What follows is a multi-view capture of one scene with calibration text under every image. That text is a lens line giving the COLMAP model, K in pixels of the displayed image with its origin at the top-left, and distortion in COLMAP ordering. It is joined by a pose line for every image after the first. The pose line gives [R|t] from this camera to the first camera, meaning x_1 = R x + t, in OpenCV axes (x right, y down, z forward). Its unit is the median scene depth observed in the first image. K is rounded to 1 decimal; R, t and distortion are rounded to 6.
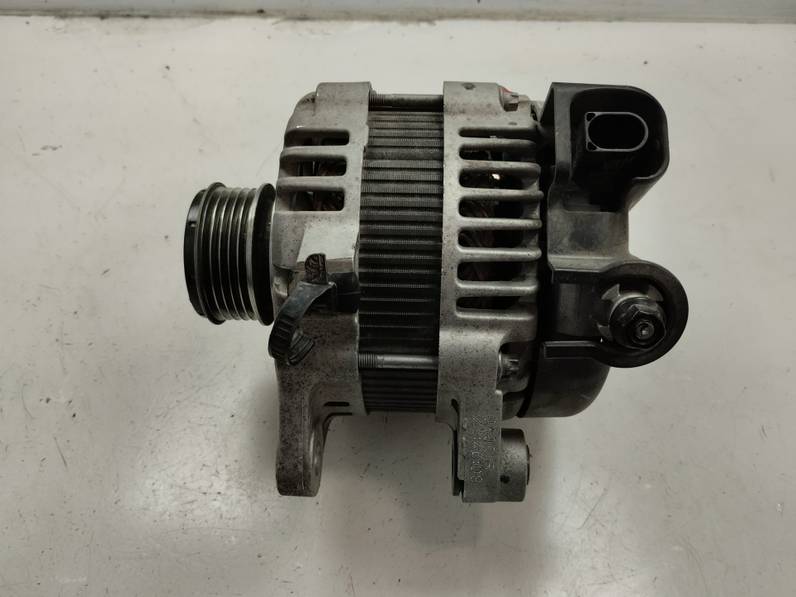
lens RADIAL K [[680.4, 0, 398.0], [0, 680.4, 298.5], [0, 0, 1]] dist [0.069438, -0.123793]
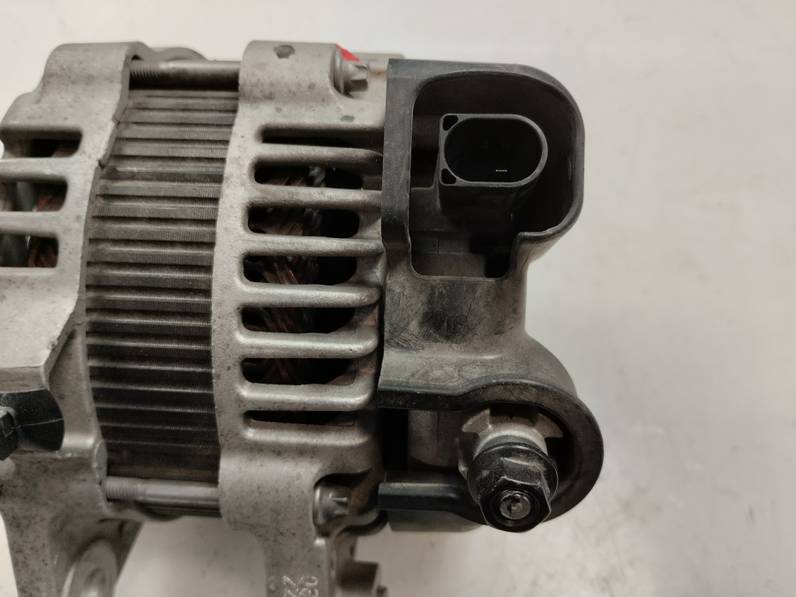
lens RADIAL K [[680.4, 0, 398.0], [0, 680.4, 298.5], [0, 0, 1]] dist [0.069438, -0.123793]
pose [[0.998775, 0.011895, -0.048032, 0.256604], [-0.005093, 0.990235, 0.139318, -0.190786], [0.049220, -0.138903, 0.989082, 0.394511]]
